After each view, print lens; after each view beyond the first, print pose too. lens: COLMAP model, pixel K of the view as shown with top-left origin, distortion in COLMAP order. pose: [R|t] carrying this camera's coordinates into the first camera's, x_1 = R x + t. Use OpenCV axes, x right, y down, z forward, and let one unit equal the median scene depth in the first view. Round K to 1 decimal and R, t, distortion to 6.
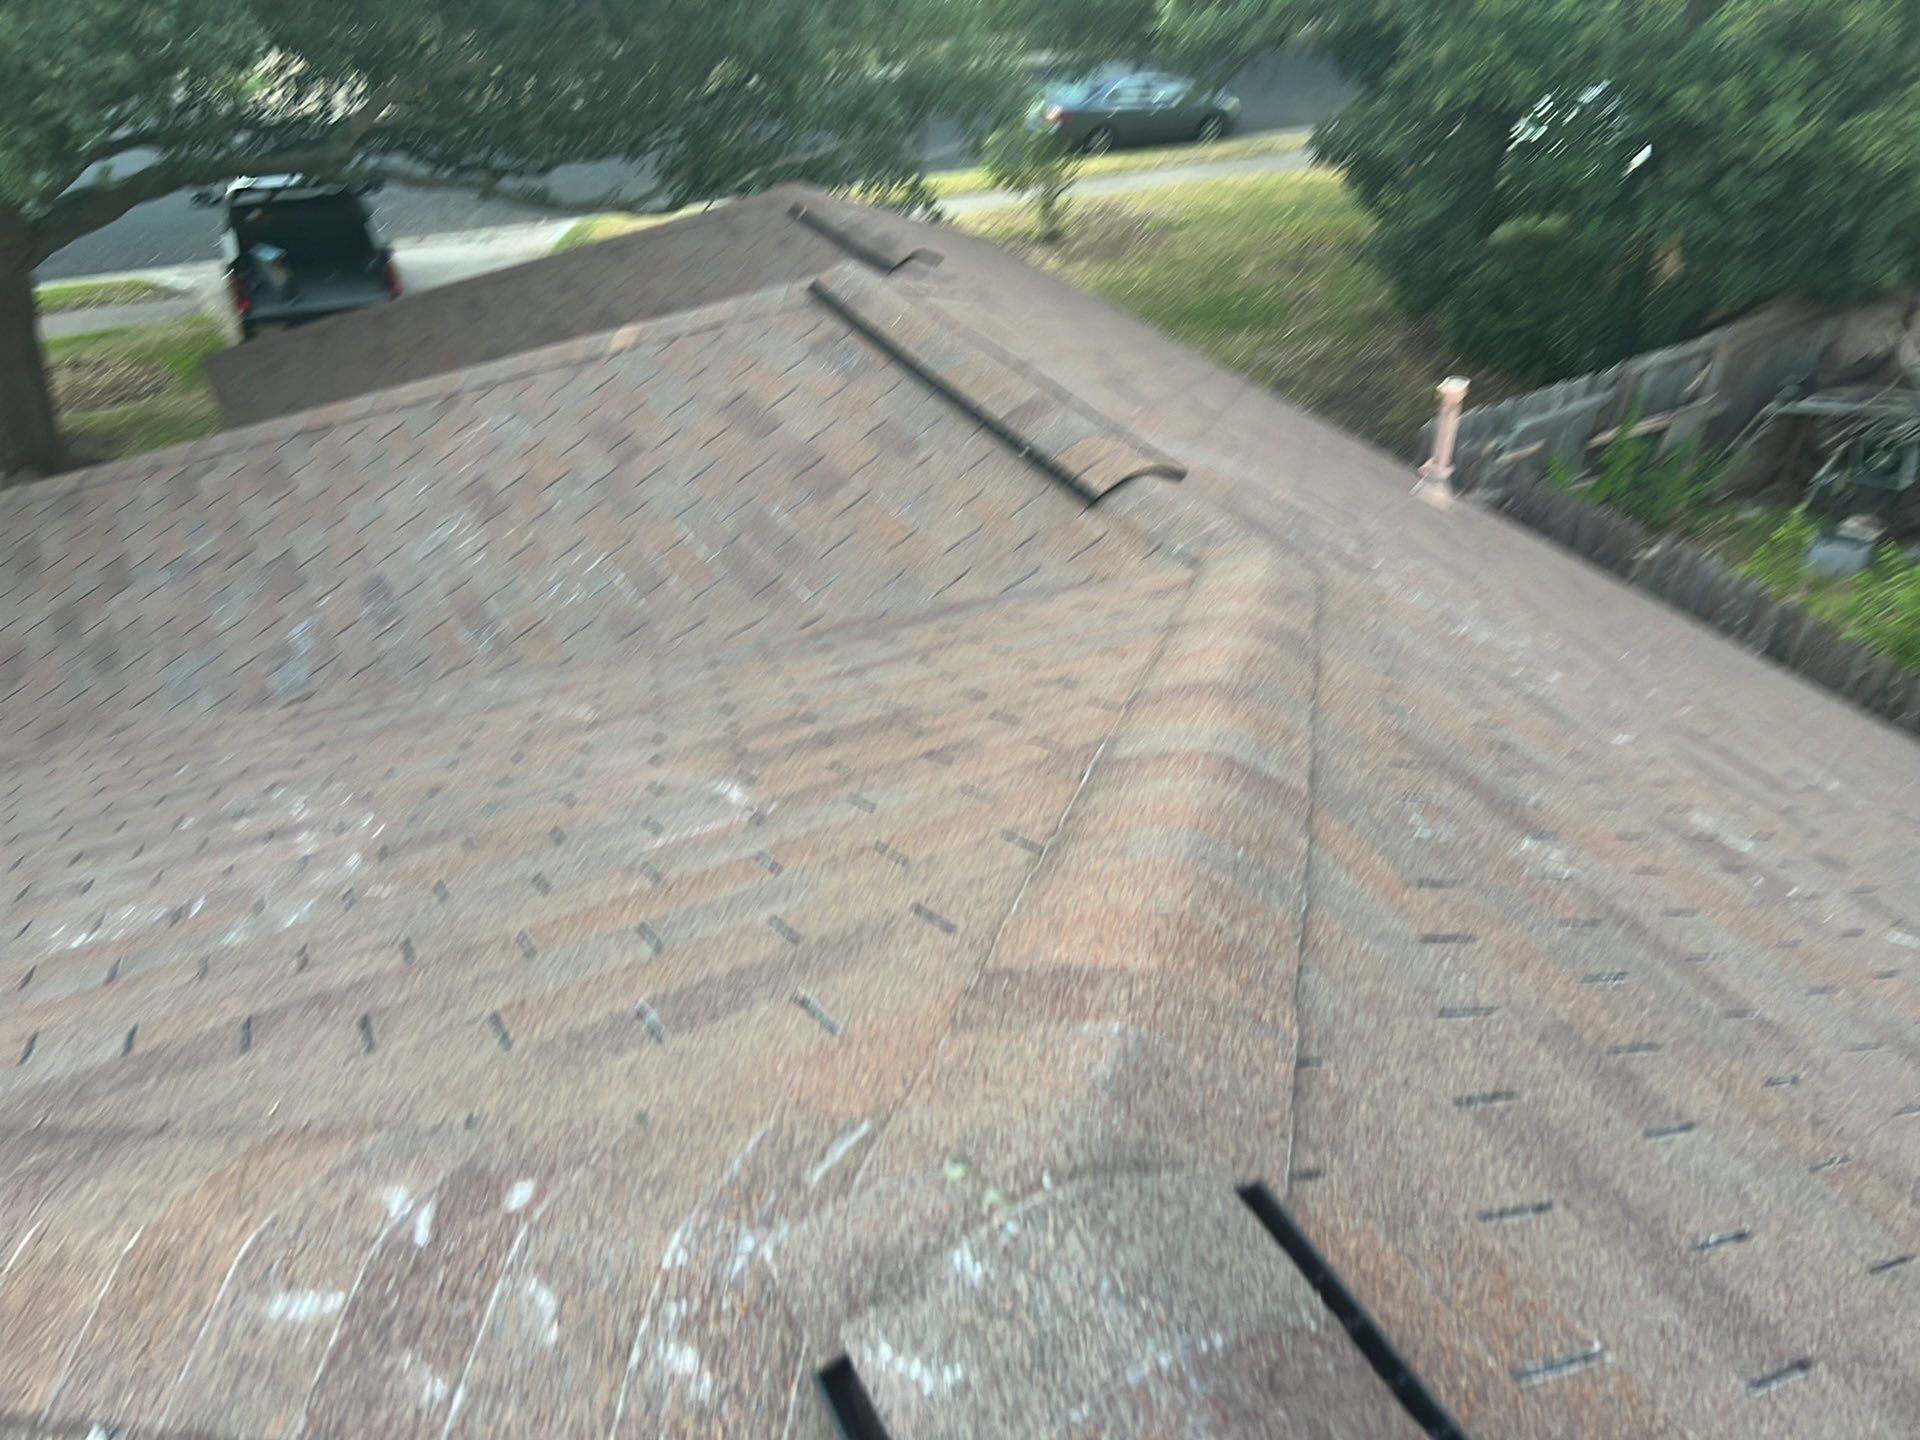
lens RADIAL K [[1399.4, 0, 957.1], [0, 1399.4, 743.4], [0, 0, 1]] dist [0.064652, -0.091063]
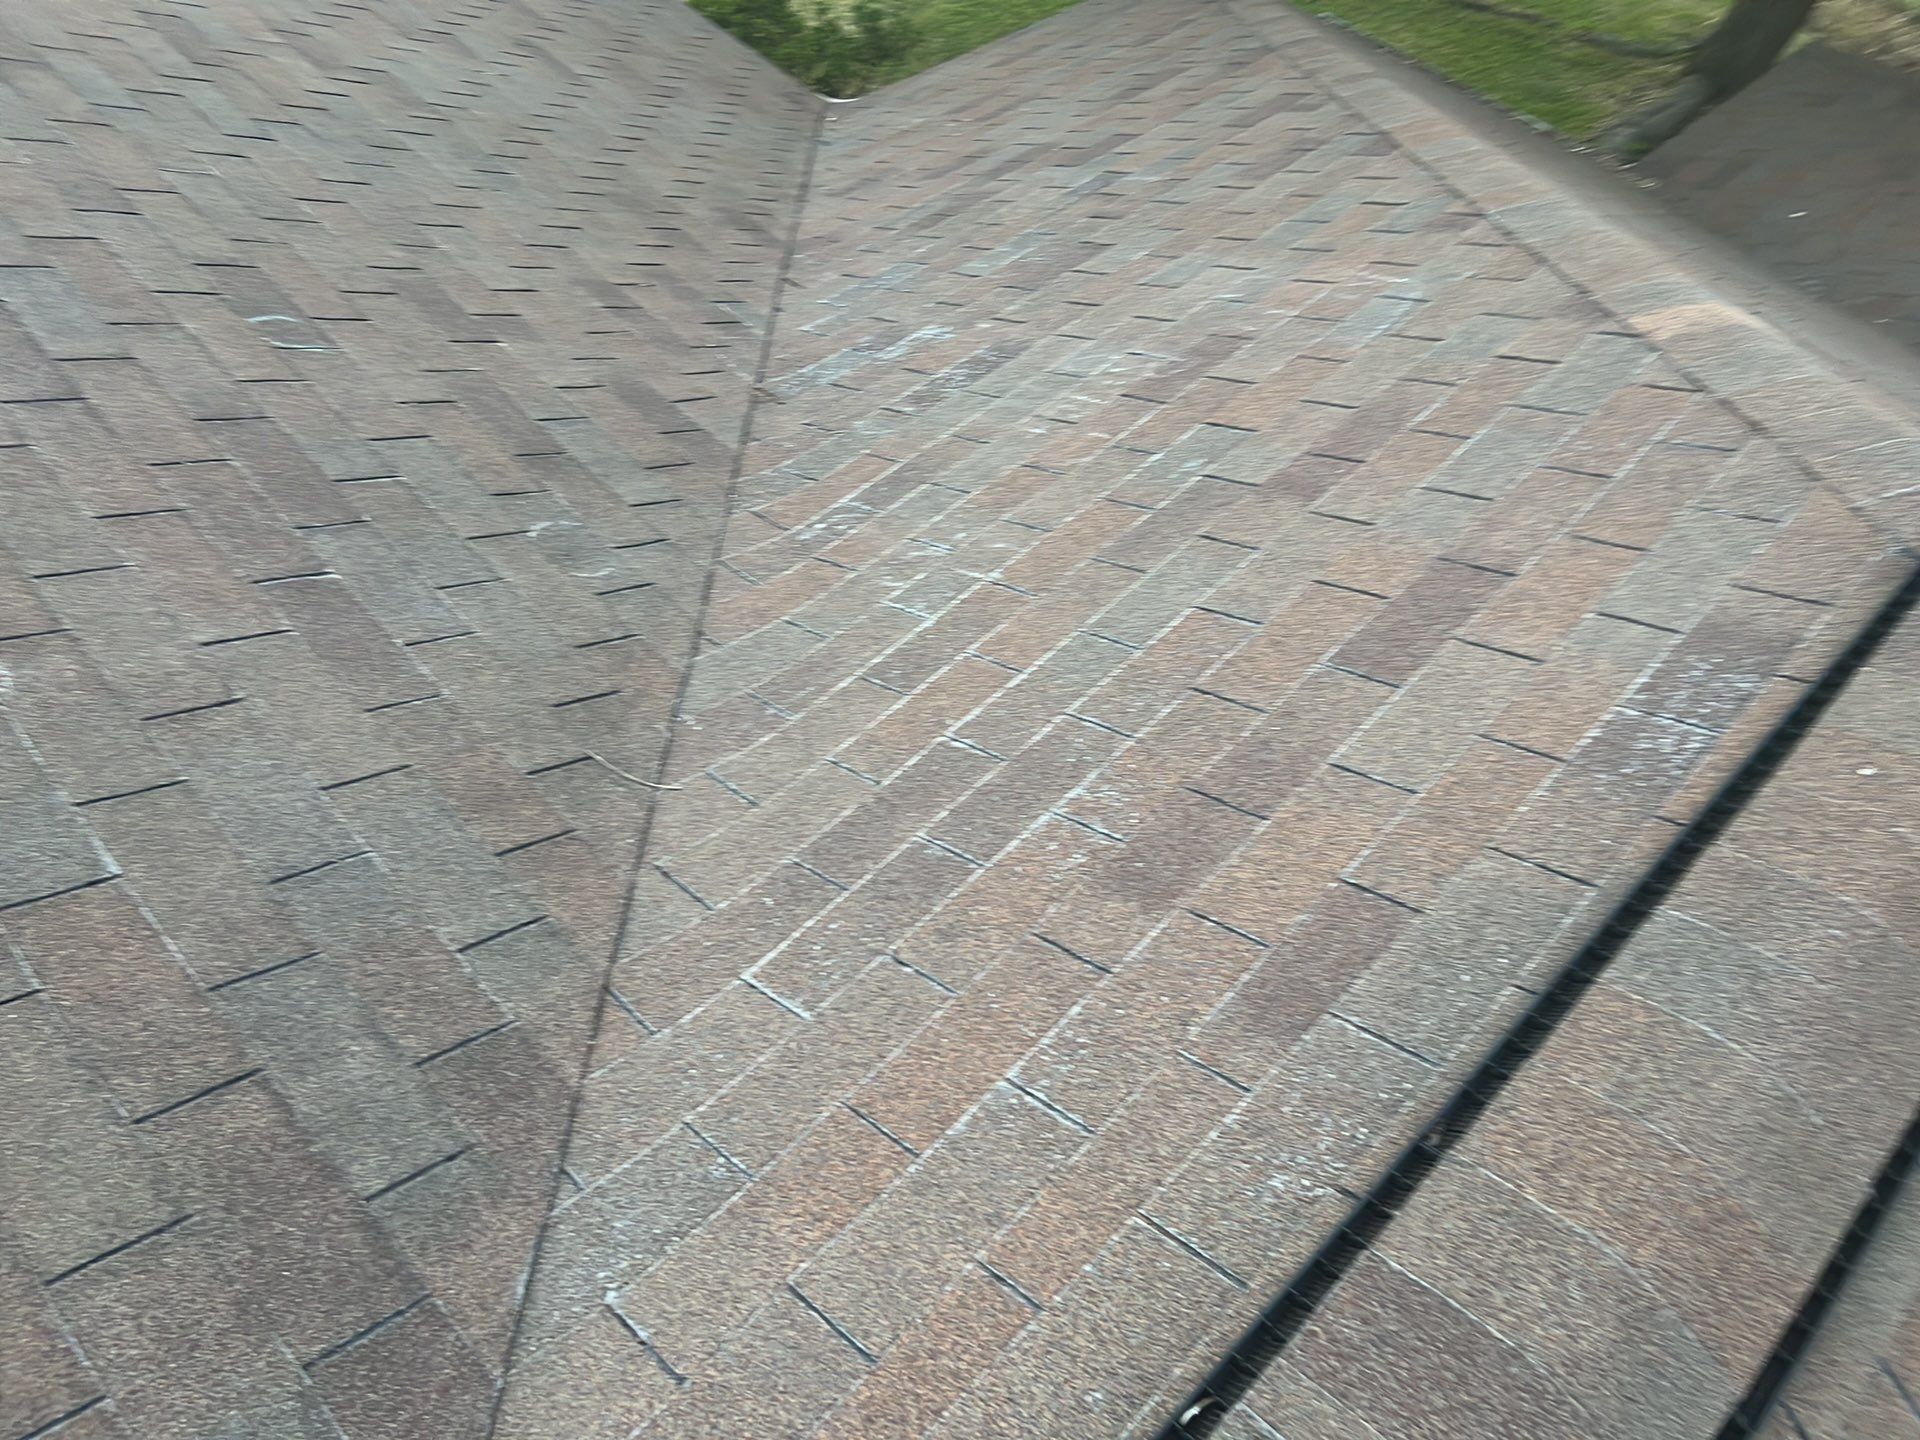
lens RADIAL K [[1411.6, 0, 960.3], [0, 1411.6, 758.1], [0, 0, 1]] dist [0.047213, -0.061775]
pose [[0.260546, 0.786449, -0.560012, 0.069384], [-0.638332, 0.575497, 0.511210, -0.299840], [0.724326, 0.224279, 0.651959, 0.584094]]
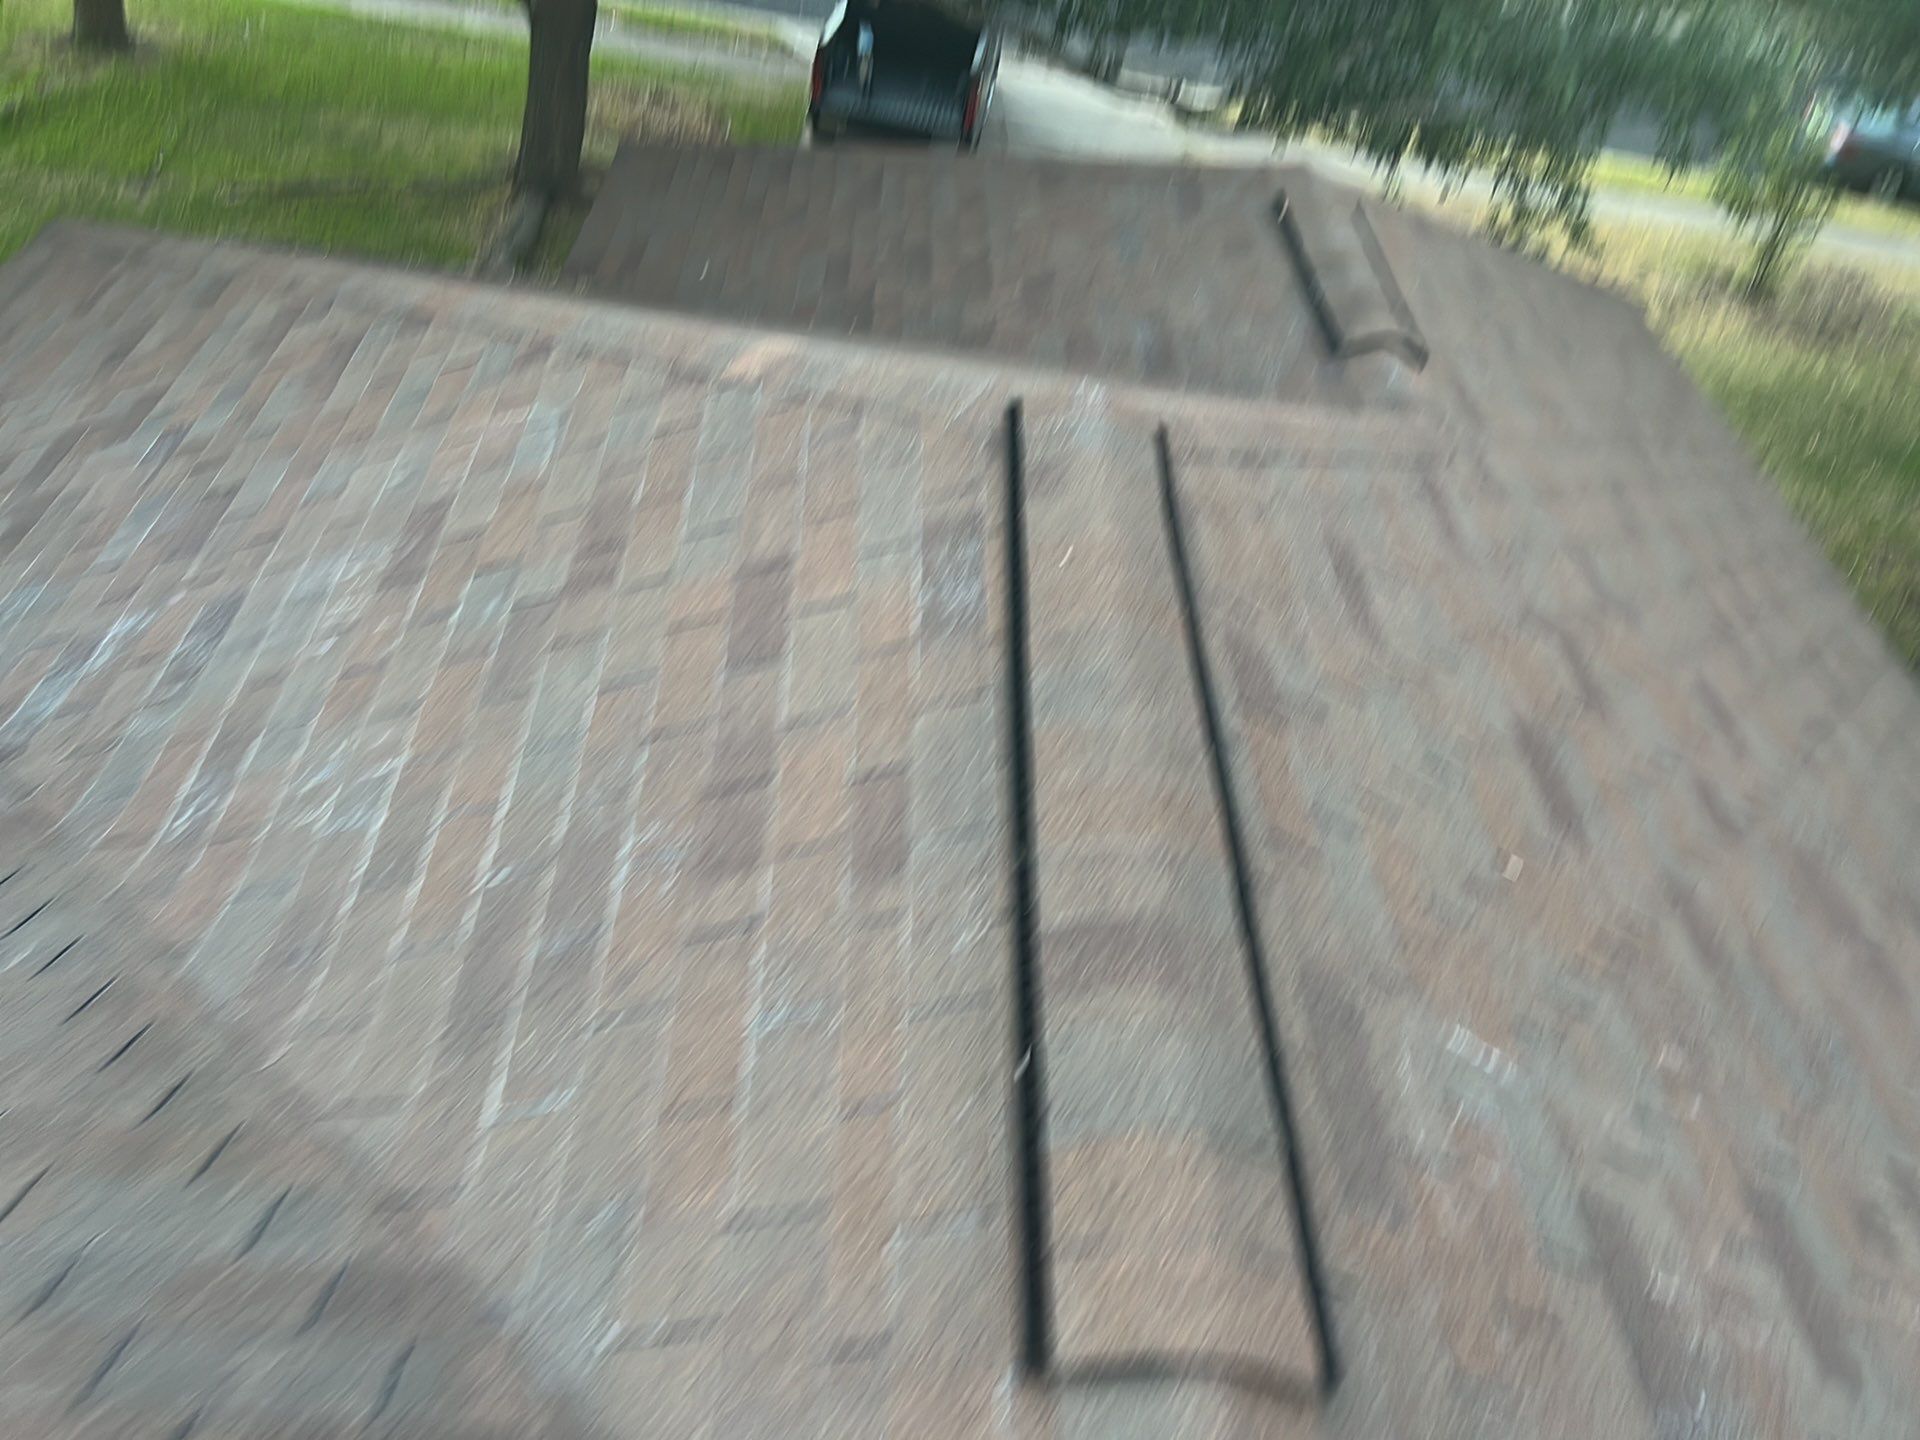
lens RADIAL K [[1411.6, 0, 960.3], [0, 1411.6, 758.1], [0, 0, 1]] dist [0.047213, -0.061775]
pose [[0.860770, 0.422750, -0.283475, 0.085686], [-0.398223, 0.906196, 0.142221, -0.261197], [0.317008, -0.009533, 0.948375, 0.460951]]
